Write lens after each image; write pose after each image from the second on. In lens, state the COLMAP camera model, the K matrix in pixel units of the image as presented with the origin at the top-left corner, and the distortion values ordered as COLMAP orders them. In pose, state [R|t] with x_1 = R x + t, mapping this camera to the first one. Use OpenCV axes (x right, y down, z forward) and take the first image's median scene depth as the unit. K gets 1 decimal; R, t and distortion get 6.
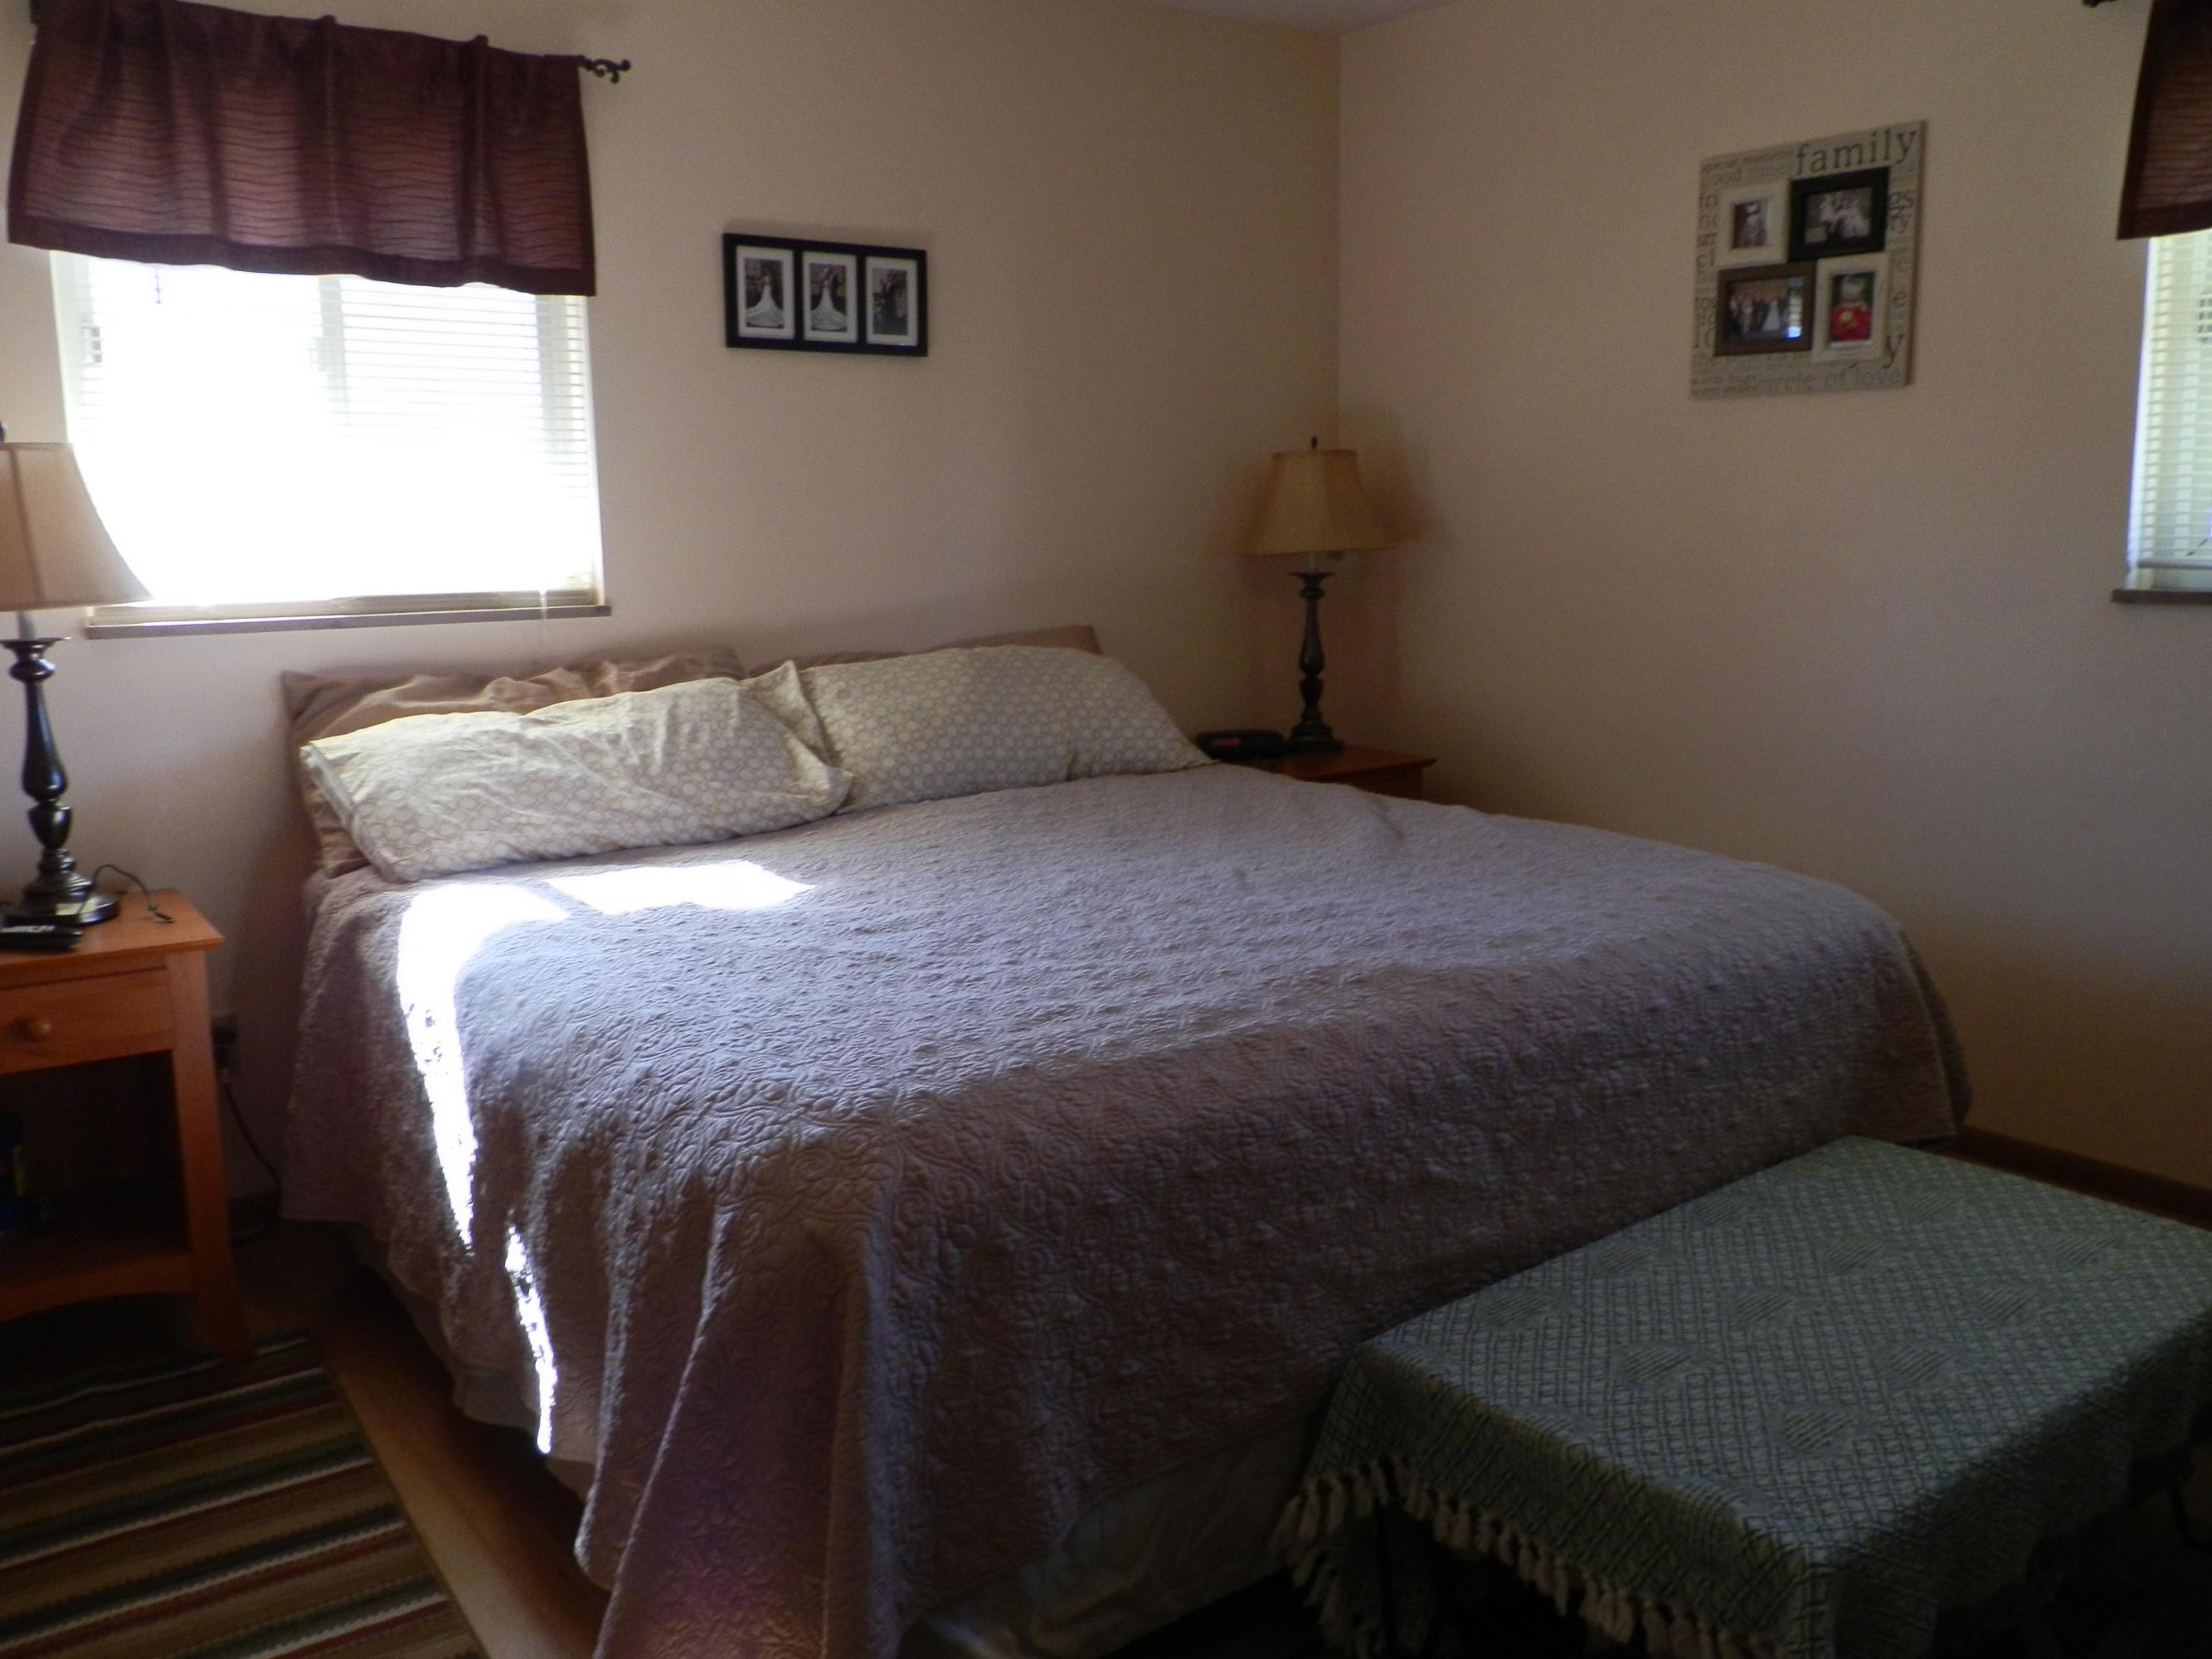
lens RADIAL K [[1867.1, 0, 1106.0], [0, 1867.1, 829.5], [0, 0, 1]] dist [0.002544, -0.071010]
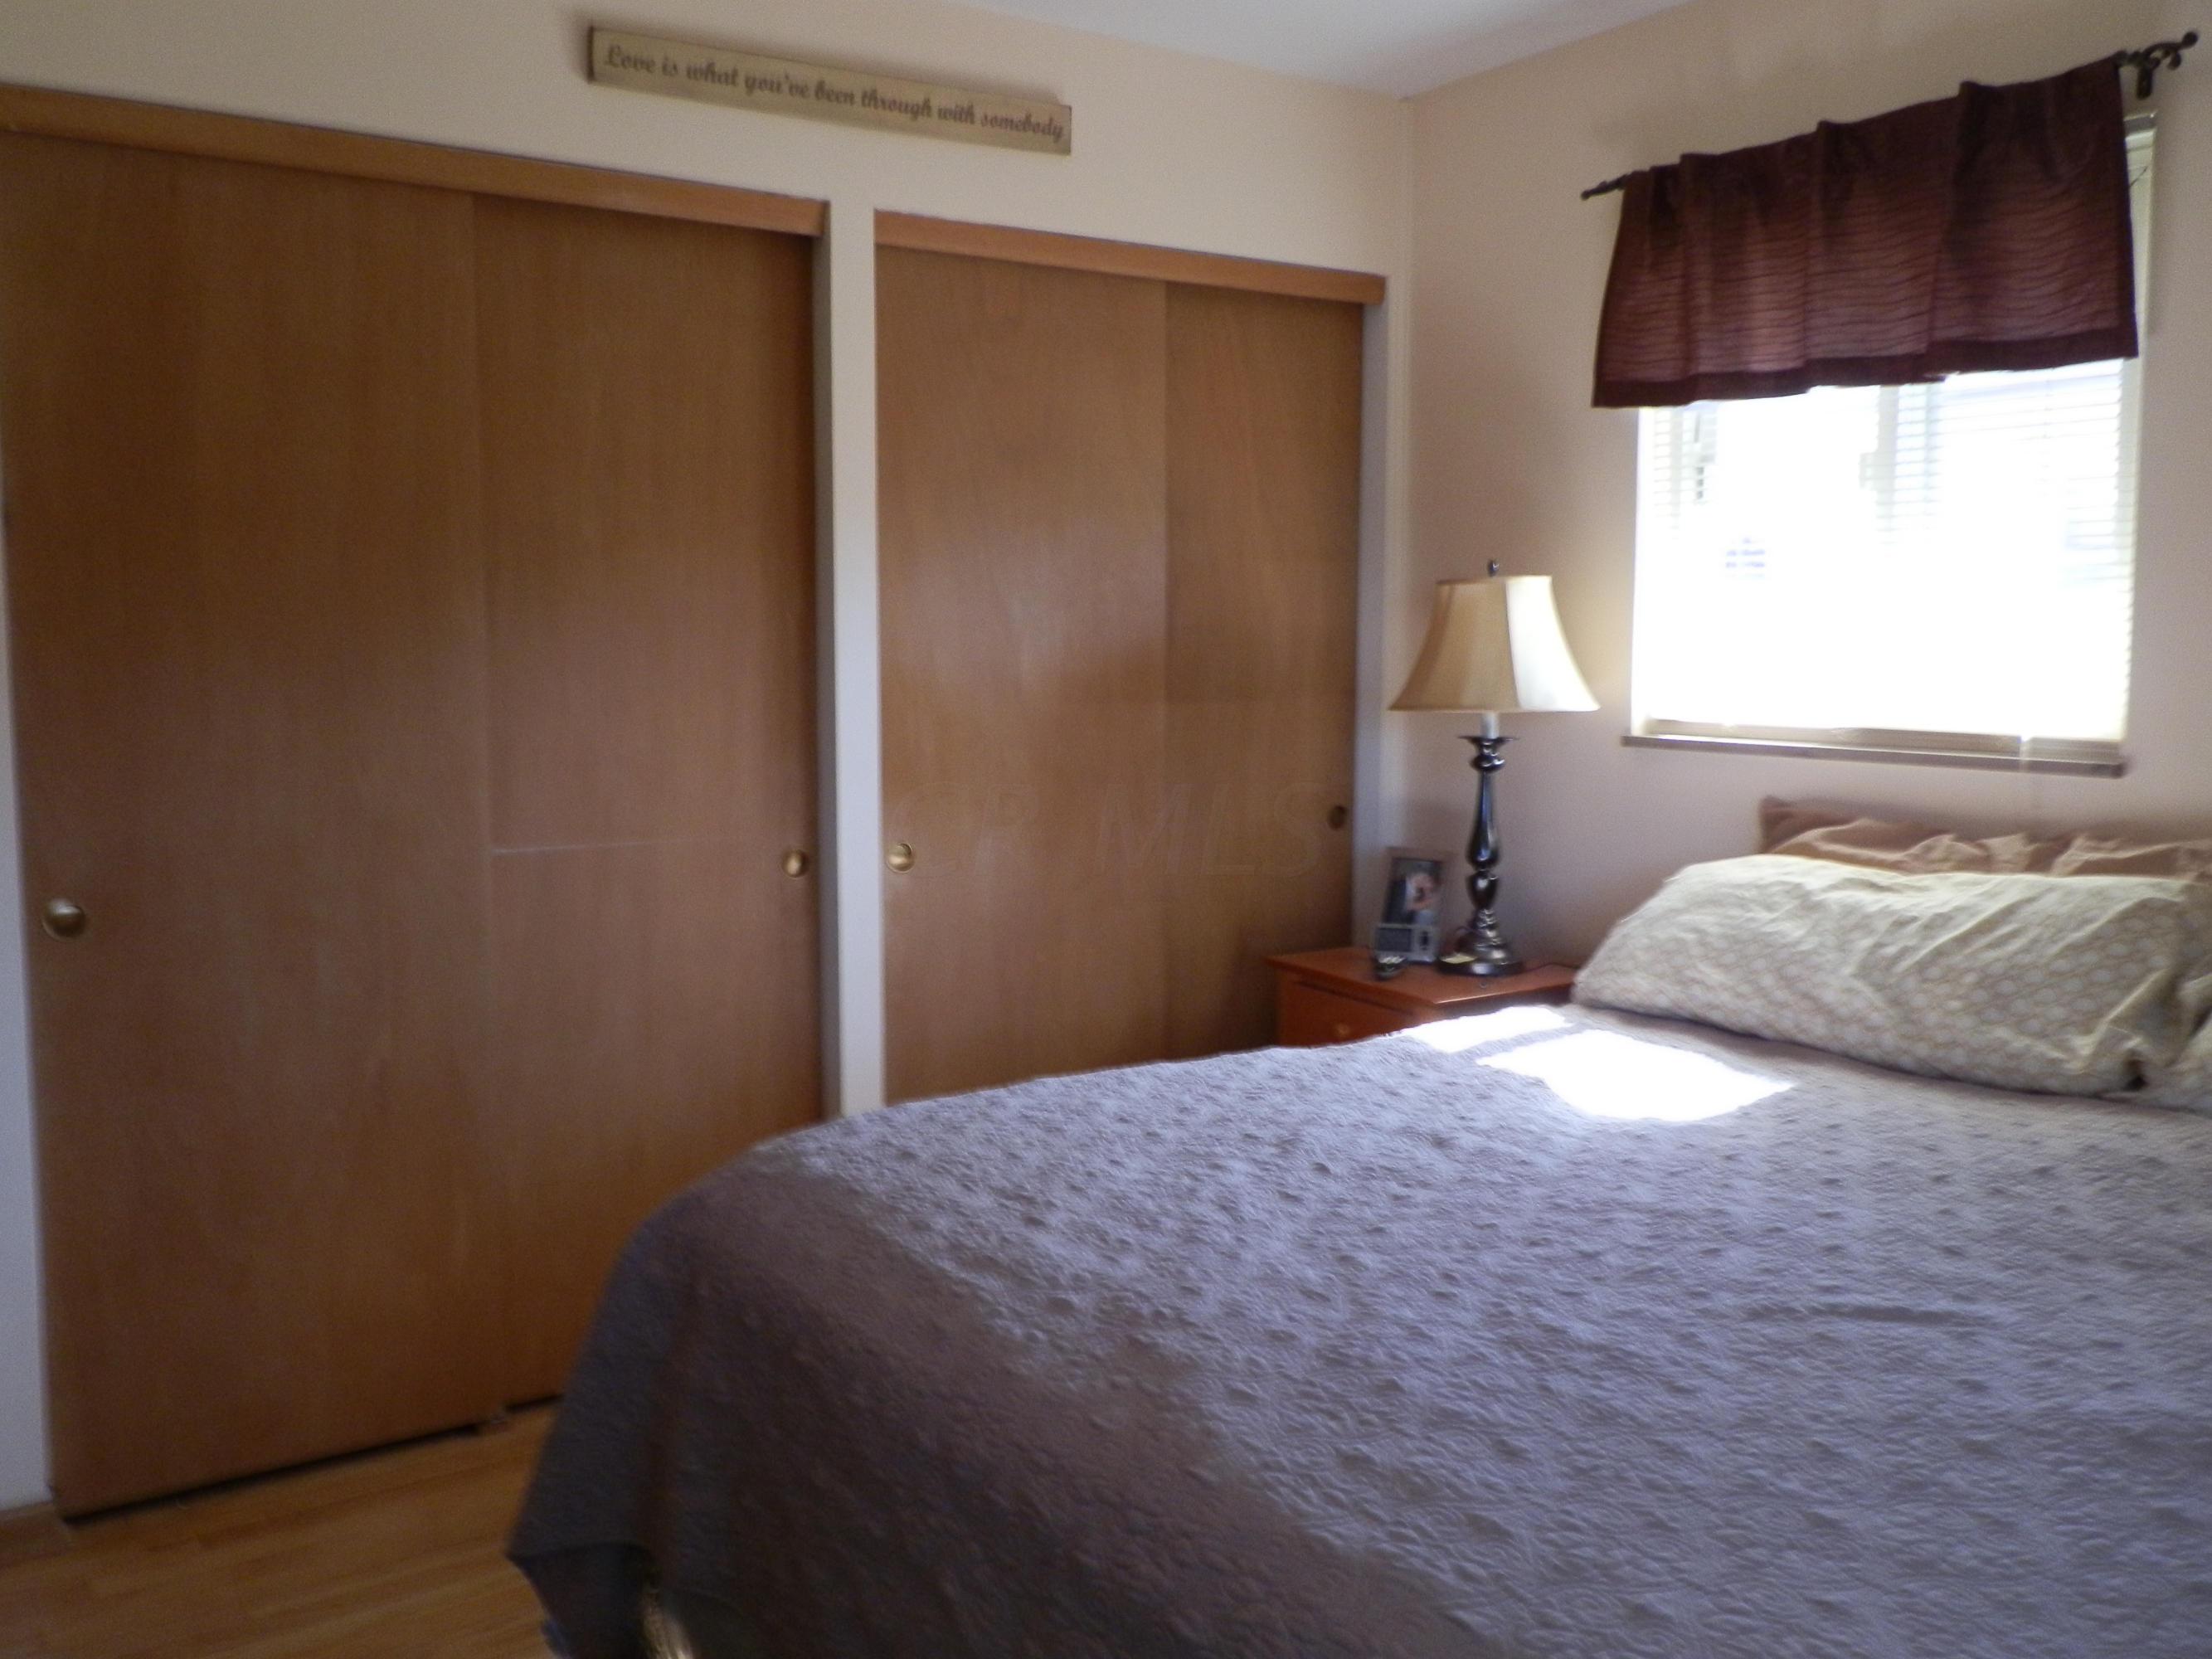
lens RADIAL K [[1867.1, 0, 1106.0], [0, 1867.1, 829.5], [0, 0, 1]] dist [0.002544, -0.071010]
pose [[-0.120804, 0.111021, -0.986448, 0.565326], [-0.161721, 0.978249, 0.129903, -0.135761], [0.979414, 0.175223, -0.100222, 0.738937]]
